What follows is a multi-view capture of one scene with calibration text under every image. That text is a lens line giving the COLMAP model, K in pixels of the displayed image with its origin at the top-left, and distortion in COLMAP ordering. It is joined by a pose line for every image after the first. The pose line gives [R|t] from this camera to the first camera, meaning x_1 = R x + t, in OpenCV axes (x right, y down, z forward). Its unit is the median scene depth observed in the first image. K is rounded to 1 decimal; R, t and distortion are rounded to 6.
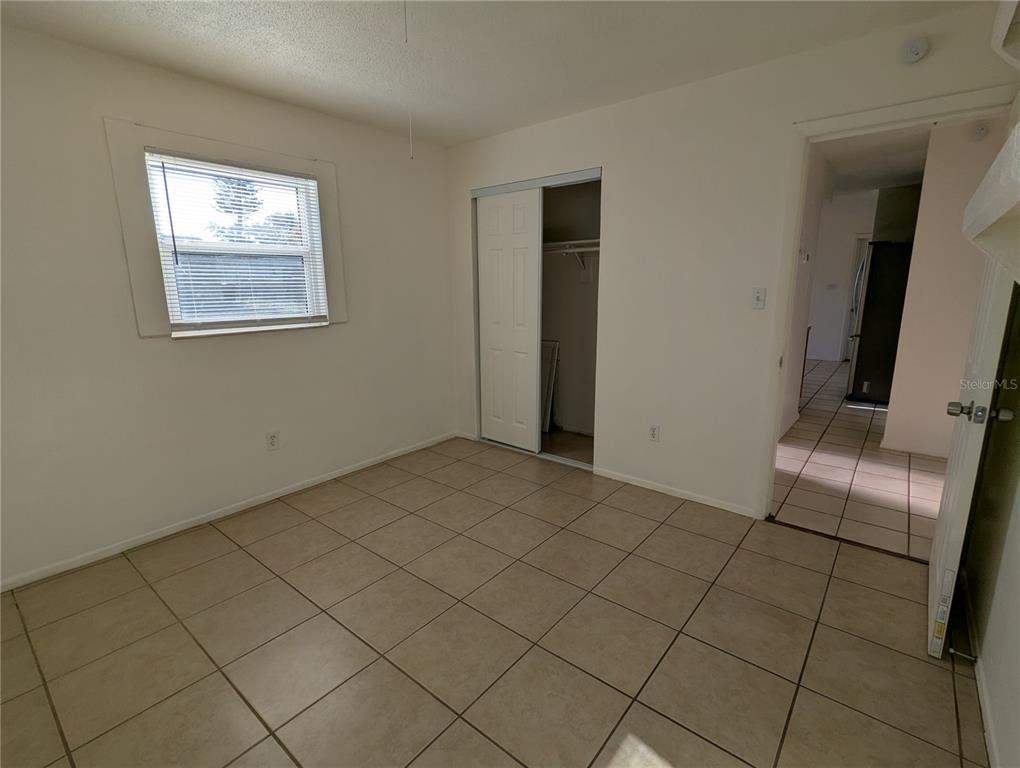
lens RADIAL K [[484.8, 0, 509.4], [0, 484.8, 382.0], [0, 0, 1]] dist [0.010983, -0.000168]
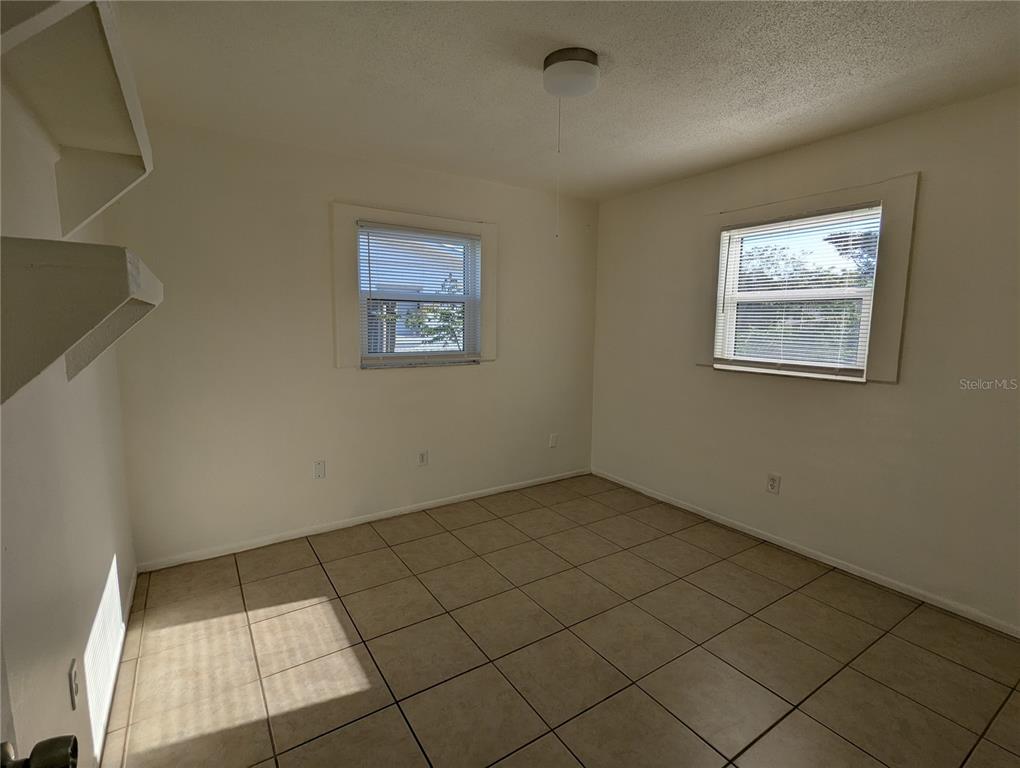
lens RADIAL K [[484.8, 0, 509.4], [0, 484.8, 382.0], [0, 0, 1]] dist [0.010983, -0.000168]
pose [[-0.292032, 0.128294, -0.947765, 0.677271], [-0.197629, 0.961480, 0.191045, -0.187780], [0.935767, 0.243097, -0.255428, 0.797689]]
